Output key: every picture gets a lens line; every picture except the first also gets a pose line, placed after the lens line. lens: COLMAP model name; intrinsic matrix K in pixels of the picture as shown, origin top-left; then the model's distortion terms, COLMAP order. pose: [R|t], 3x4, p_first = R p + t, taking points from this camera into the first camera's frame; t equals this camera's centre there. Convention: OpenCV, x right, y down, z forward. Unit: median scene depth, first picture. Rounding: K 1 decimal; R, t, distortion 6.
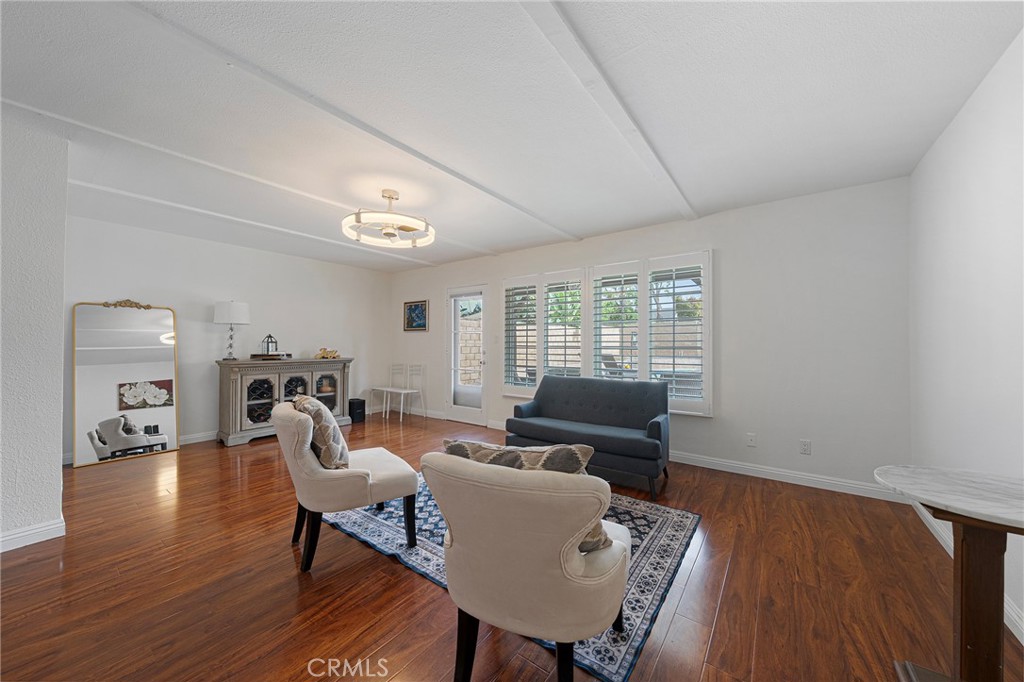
lens RADIAL K [[353.7, 0, 512.0], [0, 353.7, 341.0], [0, 0, 1]] dist [0.000150, 0.000003]
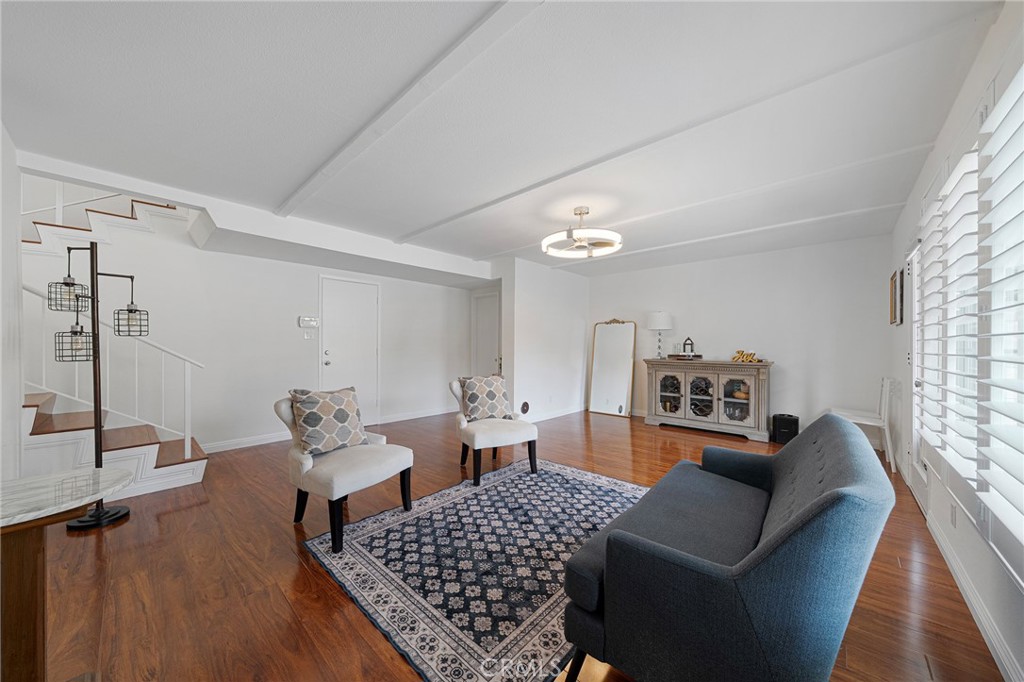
lens RADIAL K [[349.9, 0, 506.0], [0, 349.9, 342.4], [0, 0, 1]] dist [-0.001714, -0.000208]
pose [[-0.091392, -0.011939, -0.995743, 0.498192], [0.005227, 0.999909, -0.012469, 0.008981], [0.995801, -0.006344, -0.091321, 0.556430]]
